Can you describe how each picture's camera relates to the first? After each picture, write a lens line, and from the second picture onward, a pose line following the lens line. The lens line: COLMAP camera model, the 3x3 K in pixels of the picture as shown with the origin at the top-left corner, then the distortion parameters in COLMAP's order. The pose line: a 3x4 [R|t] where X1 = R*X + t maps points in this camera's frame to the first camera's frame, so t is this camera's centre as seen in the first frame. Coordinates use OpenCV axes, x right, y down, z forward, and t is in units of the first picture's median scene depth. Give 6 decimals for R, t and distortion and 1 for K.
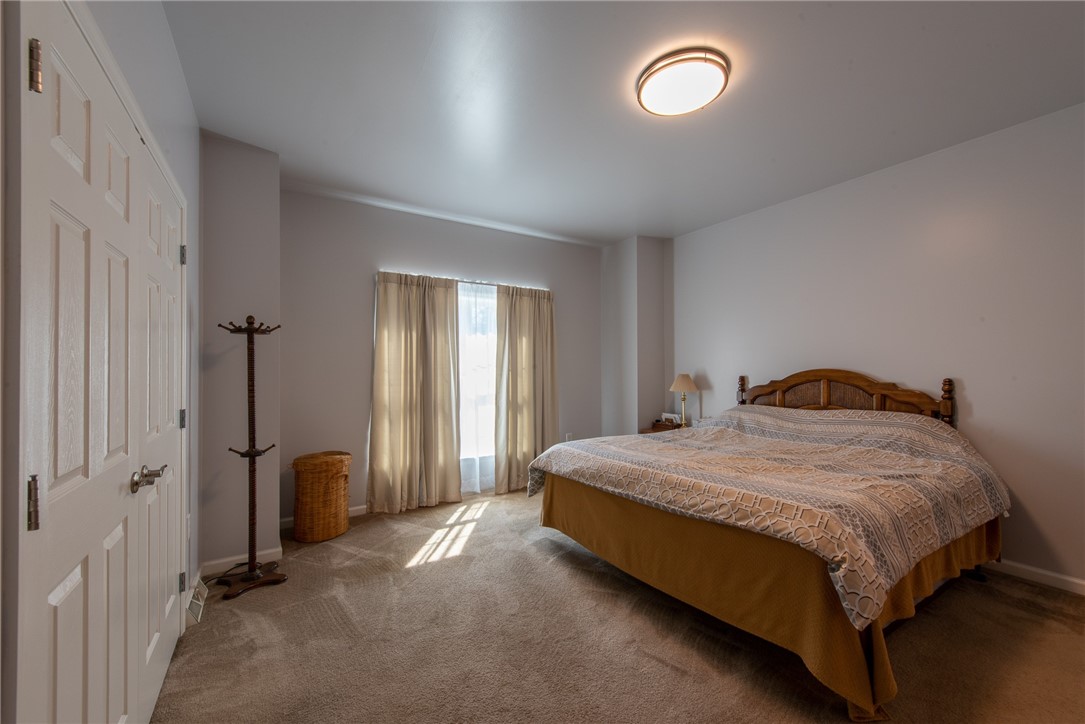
lens RADIAL K [[421.7, 0, 544.2], [0, 421.7, 365.8], [0, 0, 1]] dist [0.016982, -0.005265]
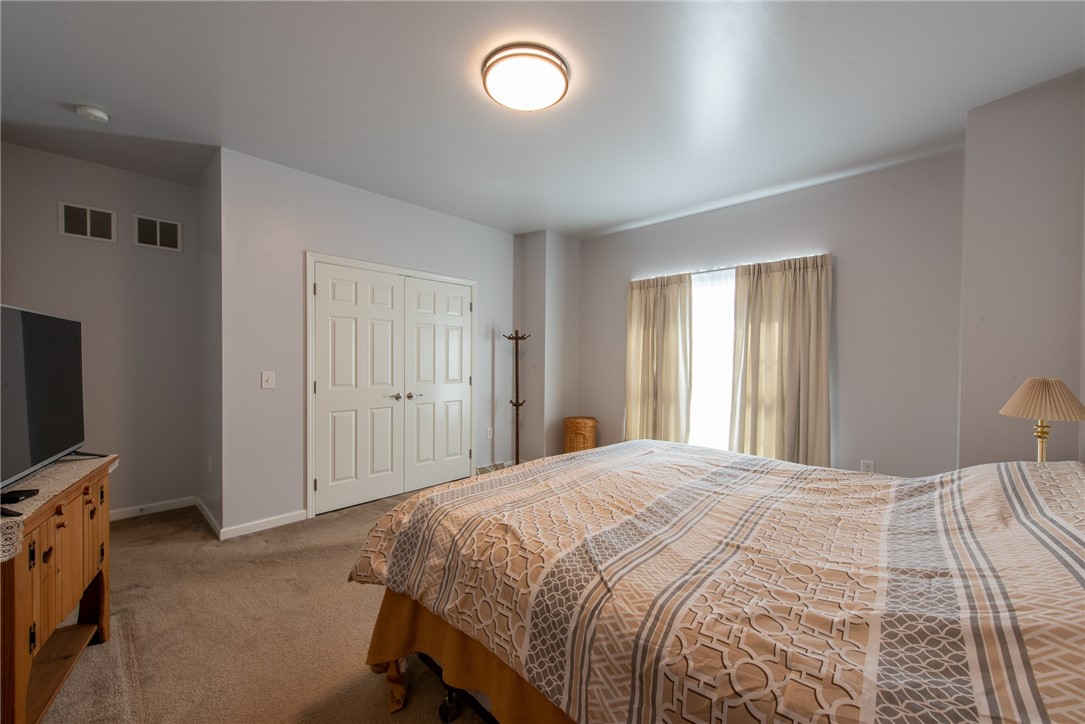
lens RADIAL K [[421.7, 0, 544.2], [0, 421.7, 365.8], [0, 0, 1]] dist [0.016982, -0.005265]
pose [[0.249787, 0.020708, -0.968079, 0.699650], [-0.004694, 0.999785, 0.020175, 0.000330], [0.968290, -0.000495, 0.249830, 0.413242]]
